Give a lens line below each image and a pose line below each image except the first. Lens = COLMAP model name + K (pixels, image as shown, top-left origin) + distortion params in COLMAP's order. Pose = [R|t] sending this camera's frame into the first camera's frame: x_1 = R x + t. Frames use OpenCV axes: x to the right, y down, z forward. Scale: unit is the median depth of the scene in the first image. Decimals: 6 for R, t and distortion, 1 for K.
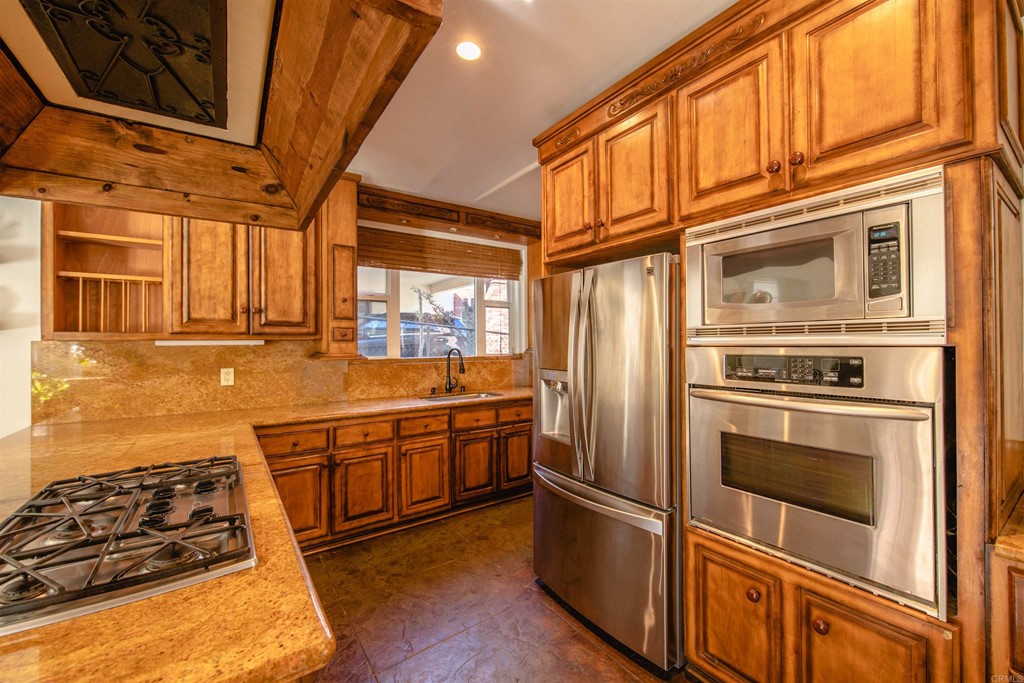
lens RADIAL K [[410.8, 0, 512.0], [0, 410.8, 341.5], [0, 0, 1]] dist [-0.007933, -0.000551]
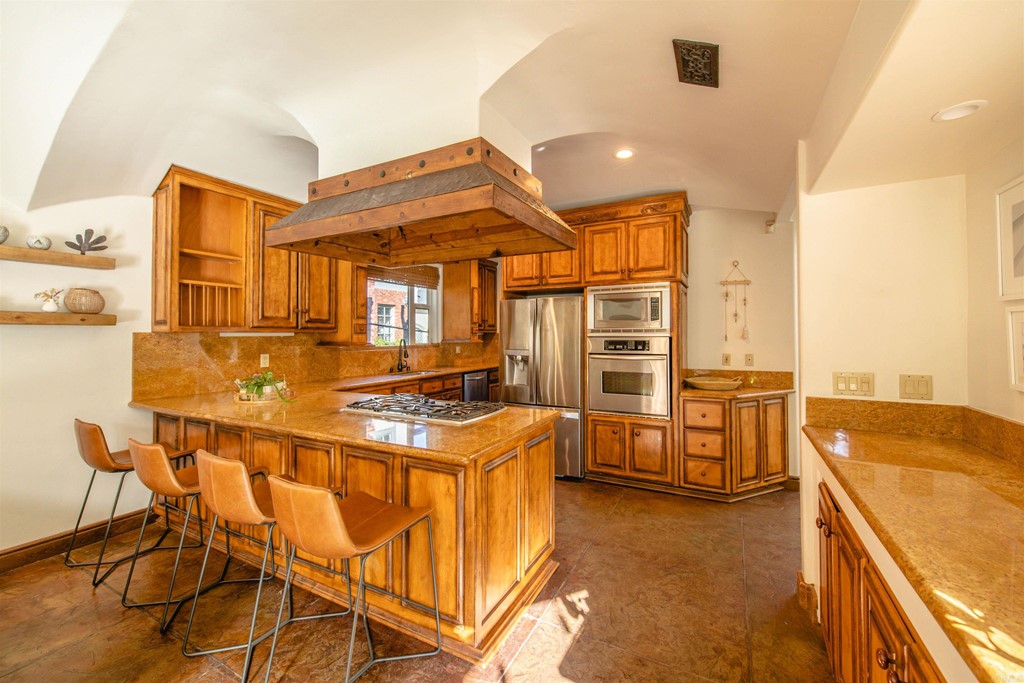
lens RADIAL K [[407.5, 0, 514.0], [0, 407.5, 333.7], [0, 0, 1]] dist [-0.000408, -0.000189]
pose [[0.889679, 0.005712, 0.456550, -0.670892], [-0.004856, 0.999984, -0.003047, 0.001336], [-0.456560, 0.000494, 0.889692, -0.584482]]
